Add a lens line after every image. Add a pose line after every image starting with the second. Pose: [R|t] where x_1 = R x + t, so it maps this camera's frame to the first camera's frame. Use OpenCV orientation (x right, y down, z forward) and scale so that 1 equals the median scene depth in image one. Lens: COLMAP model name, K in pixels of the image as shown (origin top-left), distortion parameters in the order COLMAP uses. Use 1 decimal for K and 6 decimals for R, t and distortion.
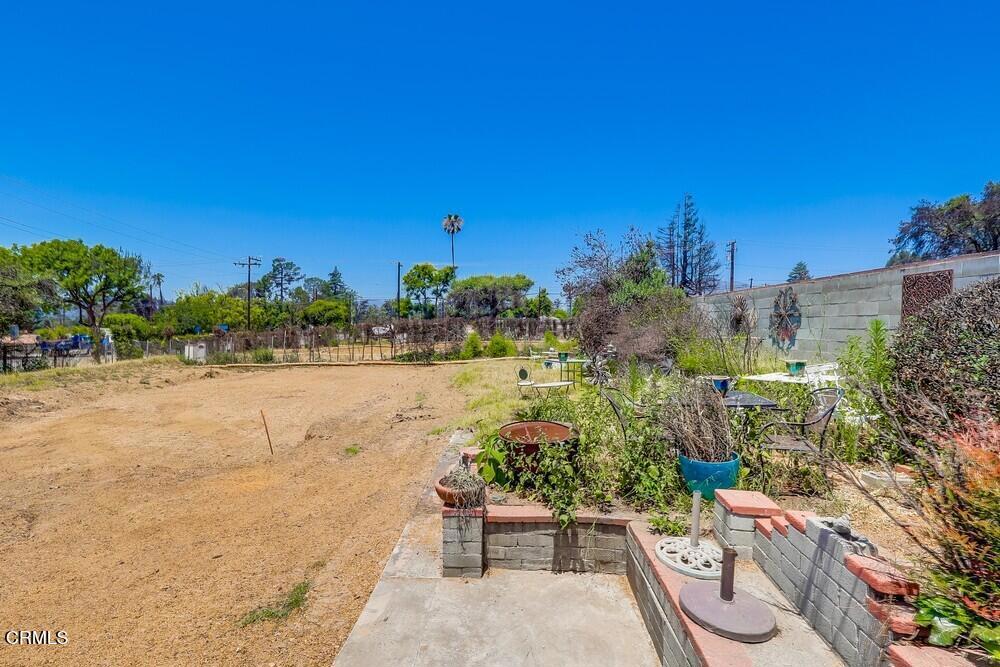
lens RADIAL K [[474.9, 0, 493.4], [0, 474.9, 322.3], [0, 0, 1]] dist [0.012469, 0.002182]
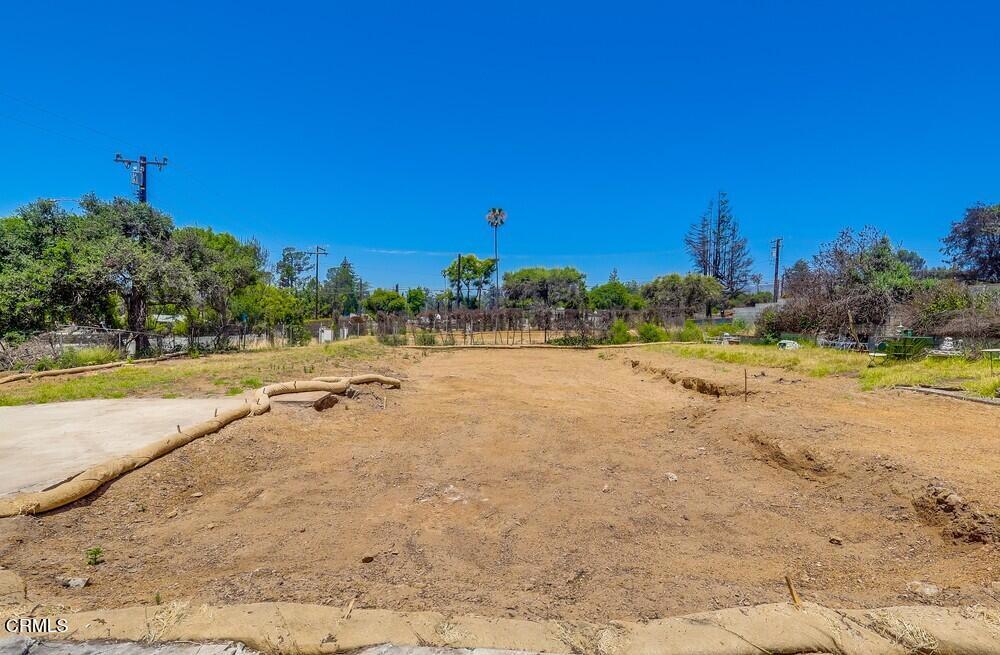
lens RADIAL K [[479.8, 0, 475.3], [0, 479.8, 326.8], [0, 0, 1]] dist [0.011081, 0.002356]
pose [[0.999637, 0.010353, 0.024882, -0.153570], [-0.010937, 0.999666, 0.023434, 0.005939], [-0.024631, -0.023698, 0.999416, -0.040517]]
